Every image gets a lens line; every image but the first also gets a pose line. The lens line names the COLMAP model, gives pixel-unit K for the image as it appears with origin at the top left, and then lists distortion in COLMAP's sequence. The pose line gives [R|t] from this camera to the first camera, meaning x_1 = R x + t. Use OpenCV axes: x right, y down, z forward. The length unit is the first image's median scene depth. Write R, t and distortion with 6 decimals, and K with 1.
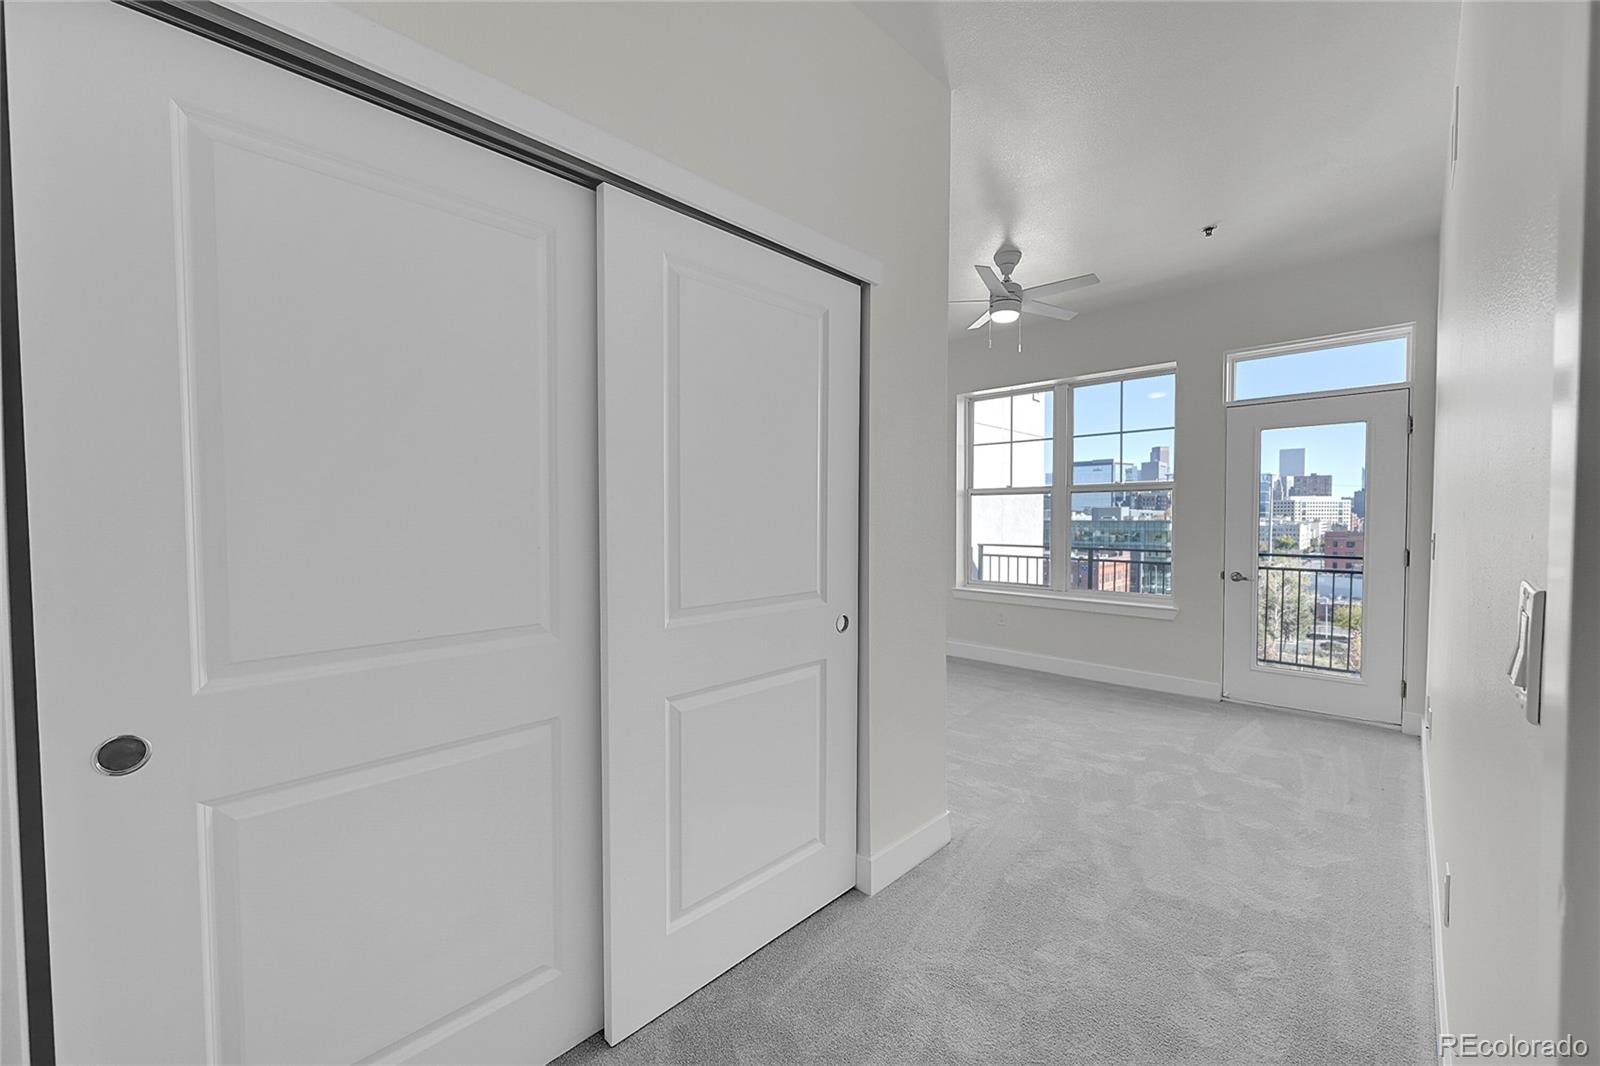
lens RADIAL K [[625.3, 0, 812.2], [0, 625.3, 521.5], [0, 0, 1]] dist [-0.003395, 0.000128]
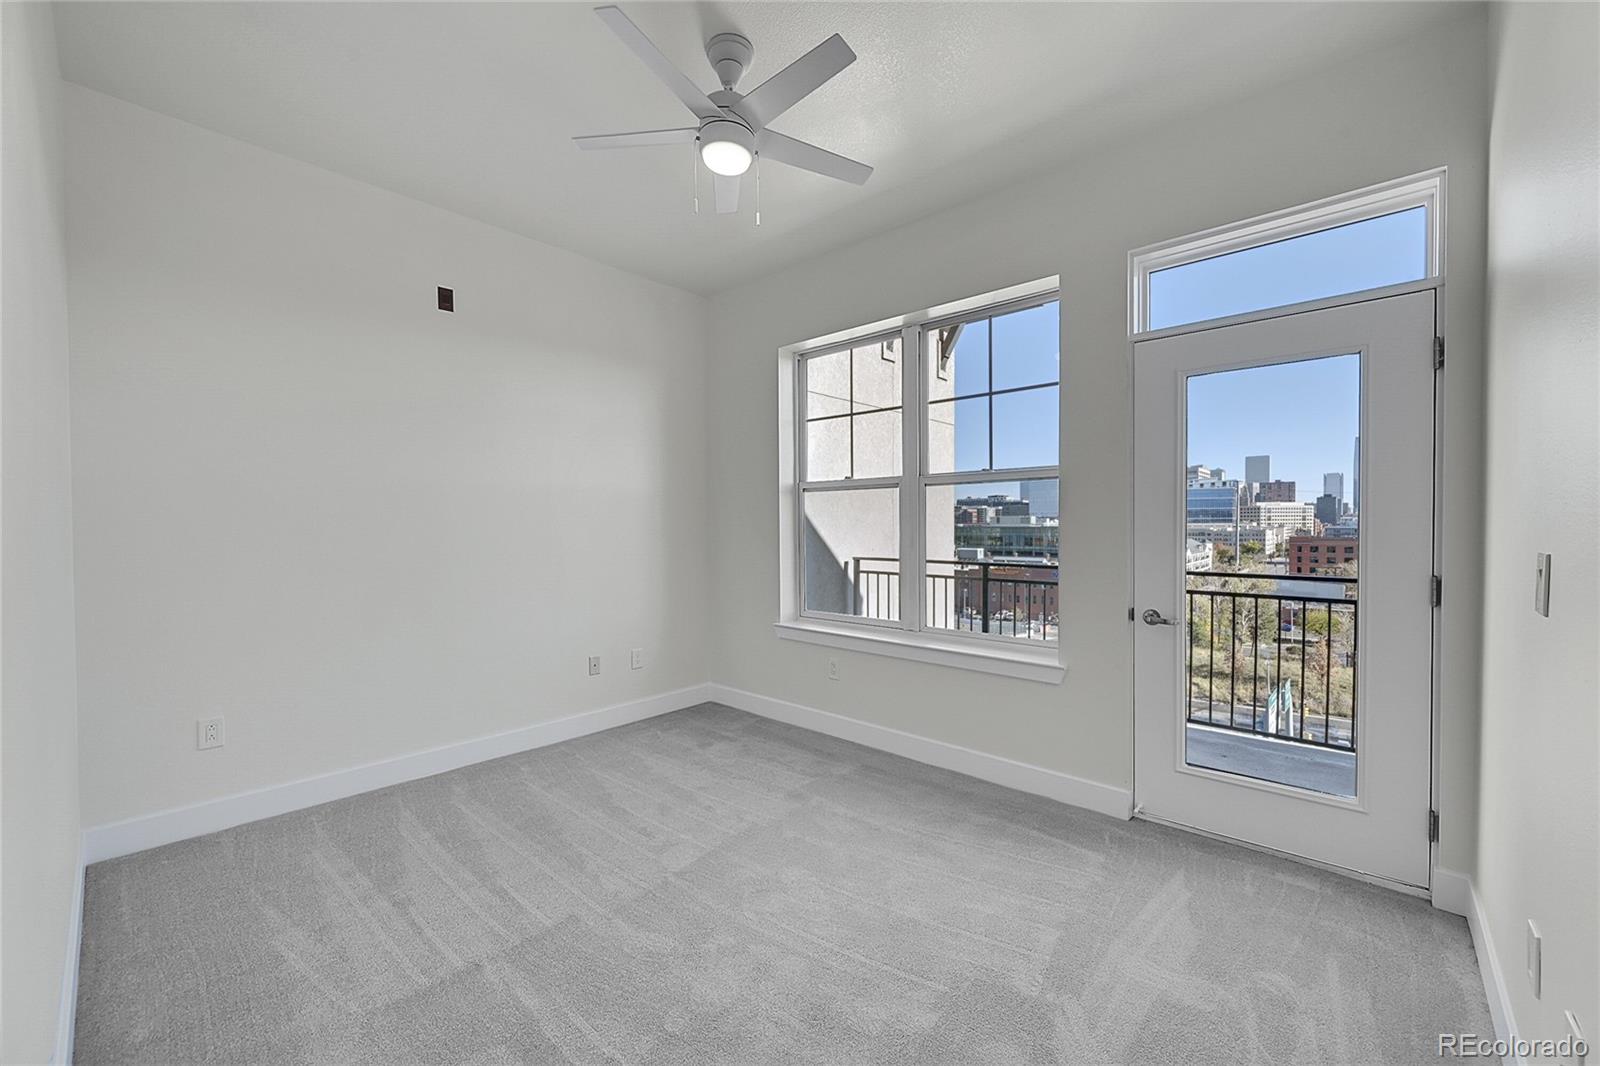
lens RADIAL K [[625.3, 0, 812.7], [0, 625.3, 522.4], [0, 0, 1]] dist [-0.003395, 0.000128]
pose [[0.999350, -0.004043, 0.035811, 0.248943], [0.004408, 0.999939, -0.010121, 0.000188], [-0.035767, 0.010272, 0.999307, 0.305332]]
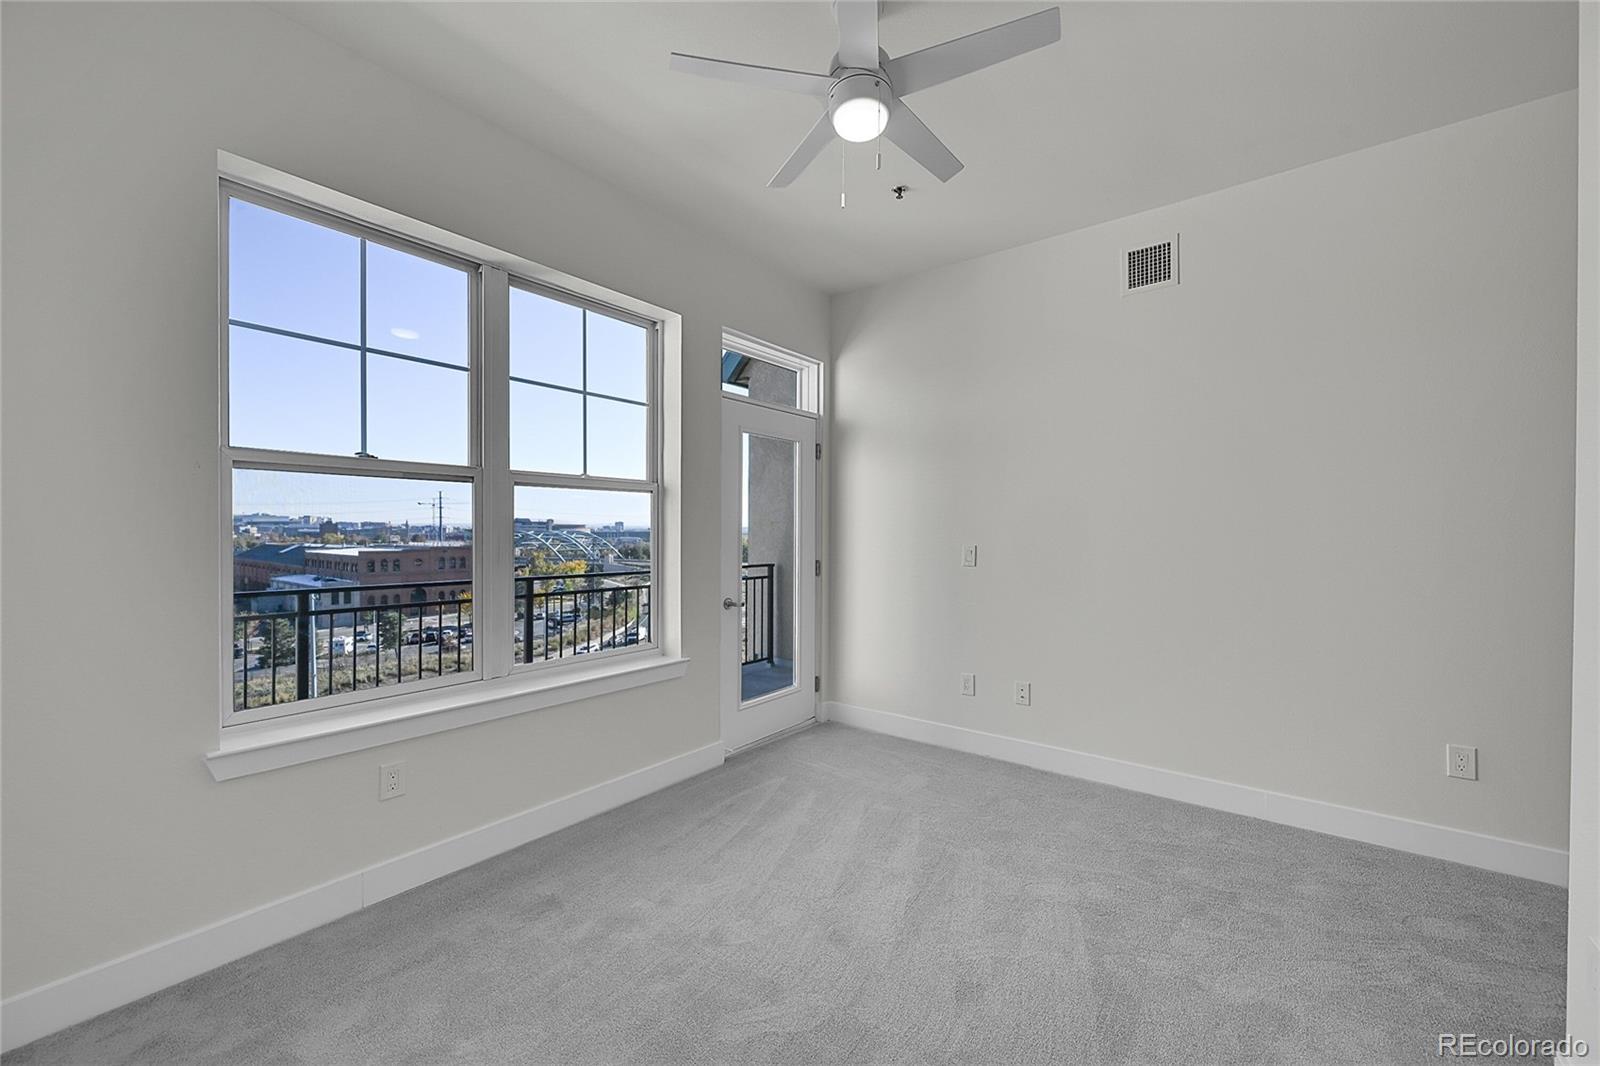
lens RADIAL K [[628.4, 0, 804.7], [0, 628.4, 531.4], [0, 0, 1]] dist [0.000721, -0.000329]
pose [[-0.101097, -0.000473, 0.994876, -0.123712], [0.004119, 0.999991, 0.000894, -0.006272], [-0.994868, 0.004188, -0.101095, 0.756319]]
